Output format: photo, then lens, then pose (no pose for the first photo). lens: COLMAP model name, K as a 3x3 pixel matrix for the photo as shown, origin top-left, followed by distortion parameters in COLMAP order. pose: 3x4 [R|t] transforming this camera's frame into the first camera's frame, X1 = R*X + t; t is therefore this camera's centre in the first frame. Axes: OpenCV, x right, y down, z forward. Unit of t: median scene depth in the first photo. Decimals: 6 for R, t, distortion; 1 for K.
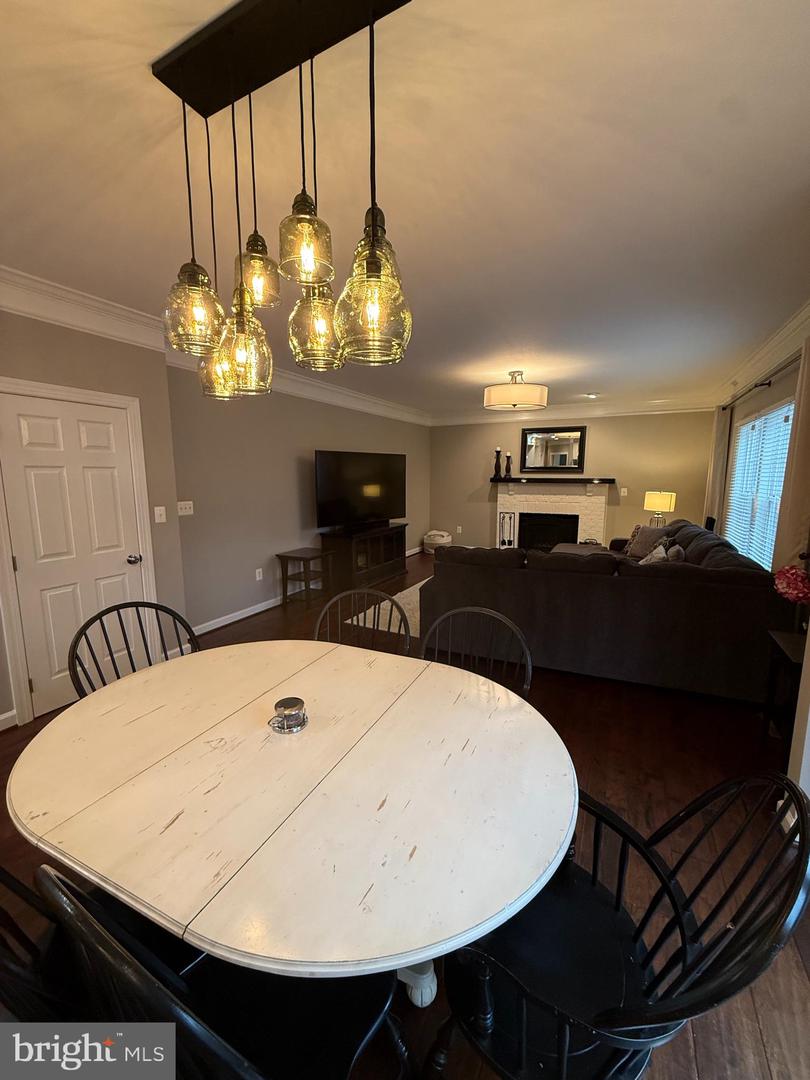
lens RADIAL K [[429.3, 0, 408.2], [0, 429.3, 539.1], [0, 0, 1]] dist [0.000050, -0.000238]
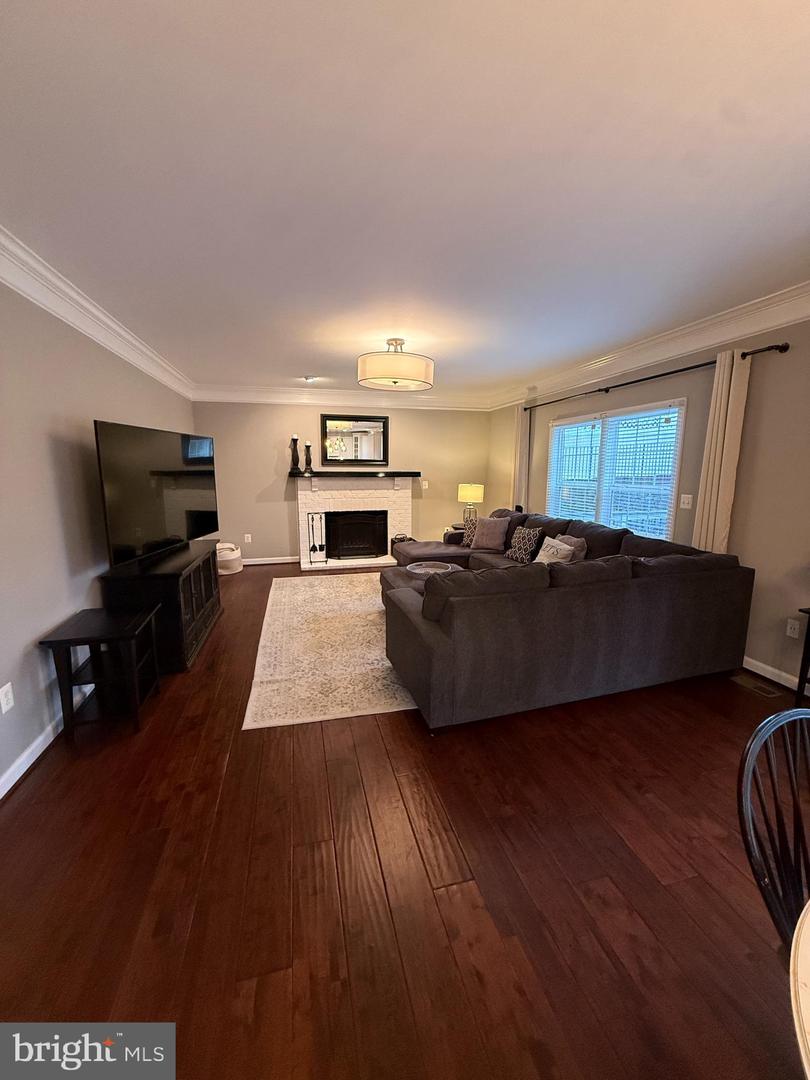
lens RADIAL K [[429.3, 0, 404.9], [0, 429.3, 539.0], [0, 0, 1]] dist [0.000050, -0.000238]
pose [[0.754854, -0.107275, 0.647061, -0.189498], [0.096683, 0.993956, 0.051998, -0.037661], [-0.648728, 0.023309, 0.760663, 0.245133]]
